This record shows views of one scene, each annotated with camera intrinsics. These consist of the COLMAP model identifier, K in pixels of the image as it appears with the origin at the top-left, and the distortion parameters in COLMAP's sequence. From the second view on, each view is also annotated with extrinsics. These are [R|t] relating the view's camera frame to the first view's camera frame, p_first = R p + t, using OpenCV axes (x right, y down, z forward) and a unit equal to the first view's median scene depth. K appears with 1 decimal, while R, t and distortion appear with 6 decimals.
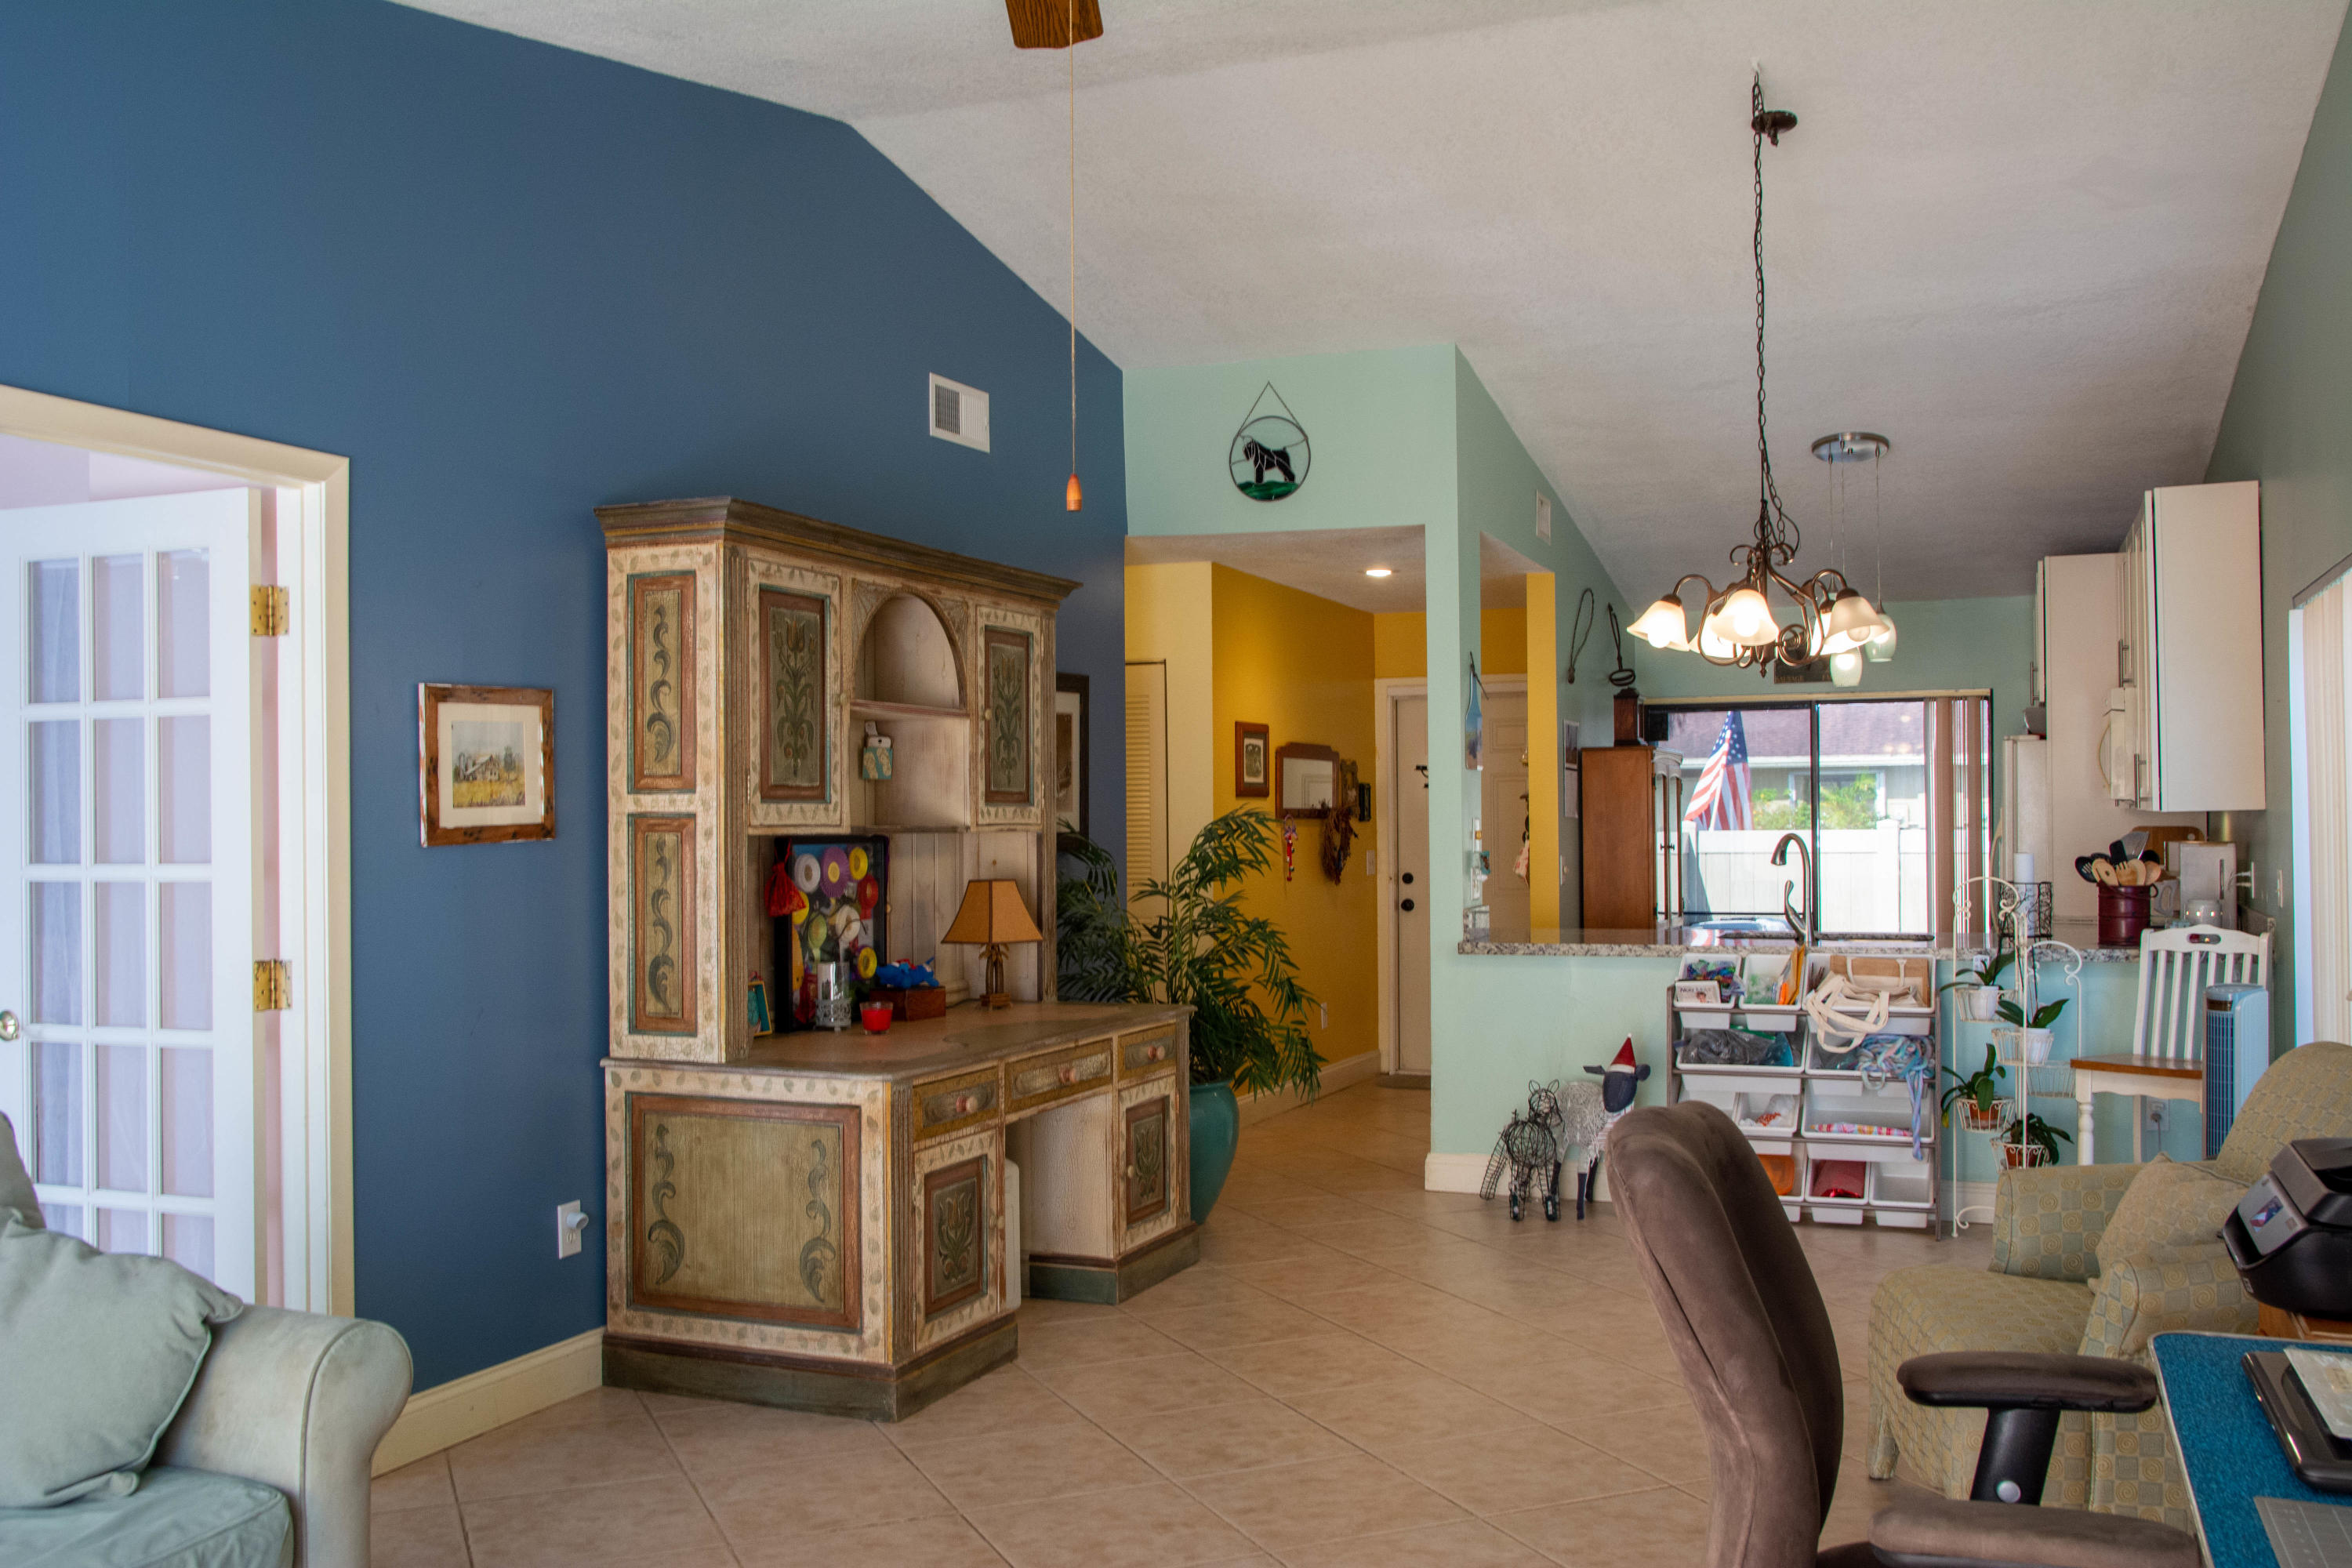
lens RADIAL K [[2021.1, 0, 1180.3], [0, 2021.1, 786.5], [0, 0, 1]] dist [-0.034438, 0.019569]
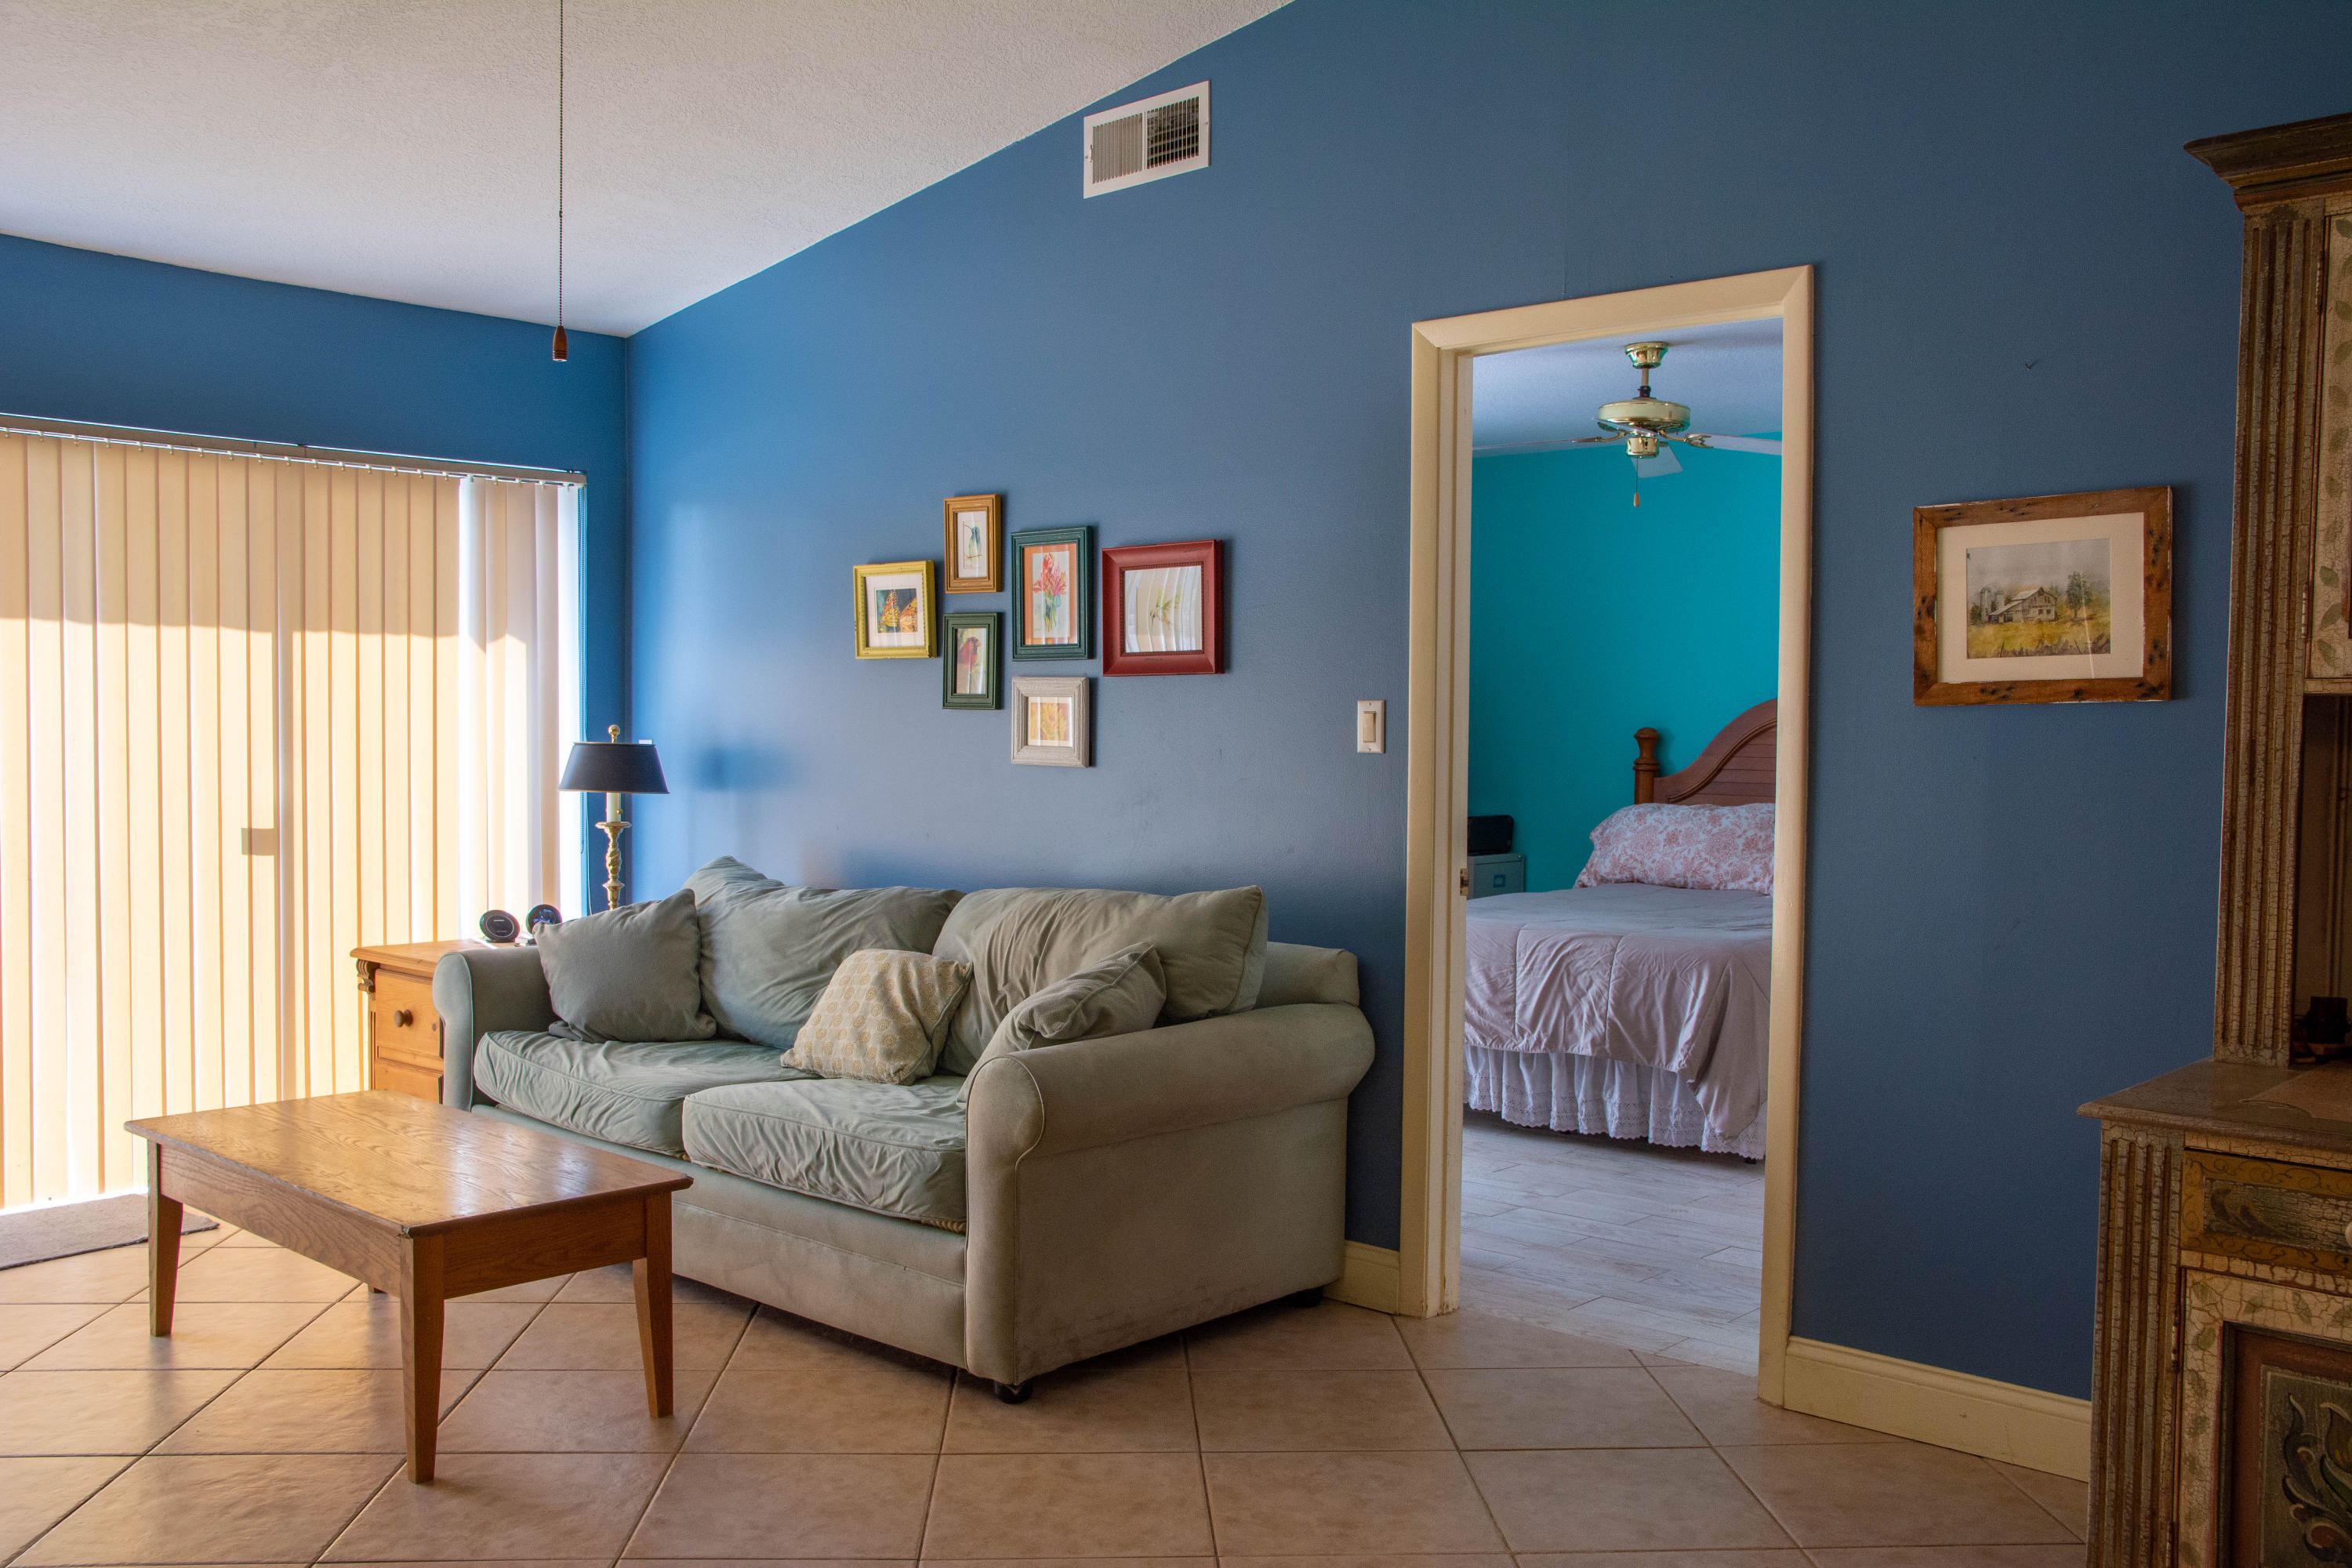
lens RADIAL K [[2021.1, 0, 1181.3], [0, 2021.1, 792.3], [0, 0, 1]] dist [-0.034438, 0.019569]
pose [[-0.329661, 0.036631, -0.943389, 0.474393], [0.005404, 0.999304, 0.036914, 0.031479], [0.944084, 0.007071, -0.329629, 0.937436]]
